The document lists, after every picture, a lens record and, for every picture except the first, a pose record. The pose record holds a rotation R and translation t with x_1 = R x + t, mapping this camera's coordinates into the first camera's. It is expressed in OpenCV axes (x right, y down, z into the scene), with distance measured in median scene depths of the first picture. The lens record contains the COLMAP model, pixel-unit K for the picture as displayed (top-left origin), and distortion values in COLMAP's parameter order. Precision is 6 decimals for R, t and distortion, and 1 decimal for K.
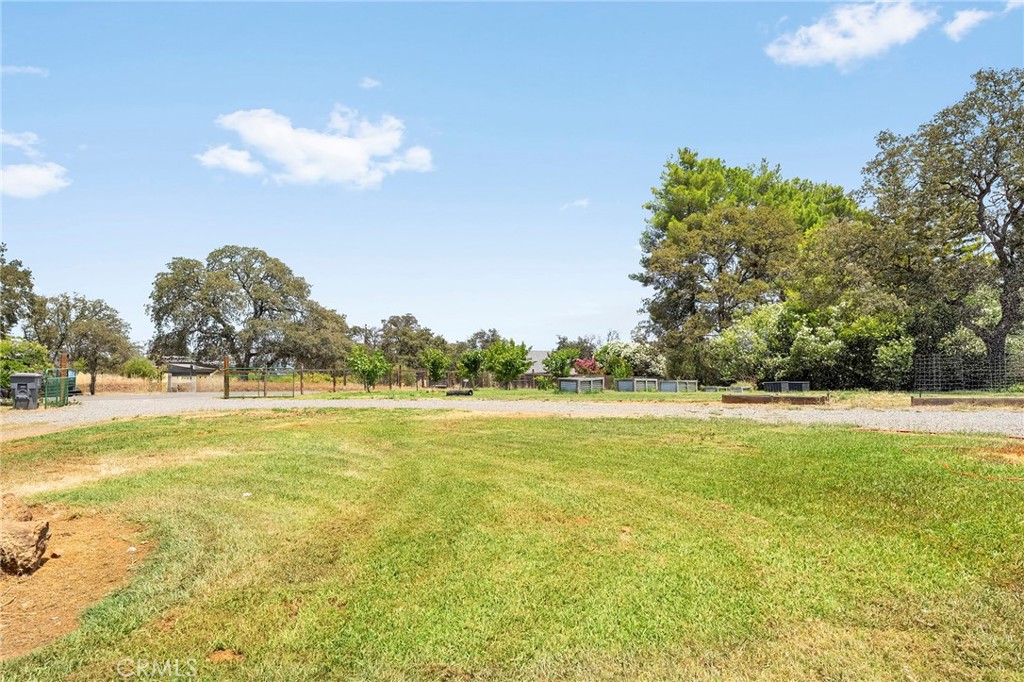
lens RADIAL K [[704.0, 0, 510.3], [0, 704.0, 355.3], [0, 0, 1]] dist [-0.000033, -0.001027]
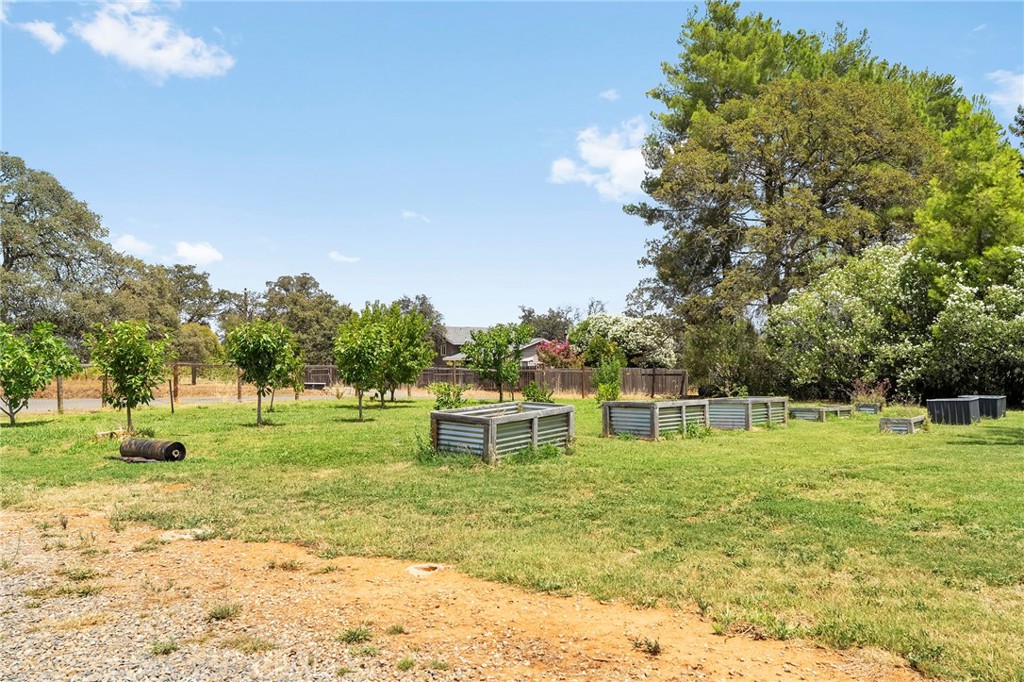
lens RADIAL K [[813.0, 0, 513.1], [0, 813.0, 363.4], [0, 0, 1]] dist [0.005304, 0.001082]
pose [[0.999033, 0.004945, 0.043693, 0.041787], [-0.006590, 0.999272, 0.037573, -0.002041], [-0.043476, -0.037825, 0.998338, 0.291637]]
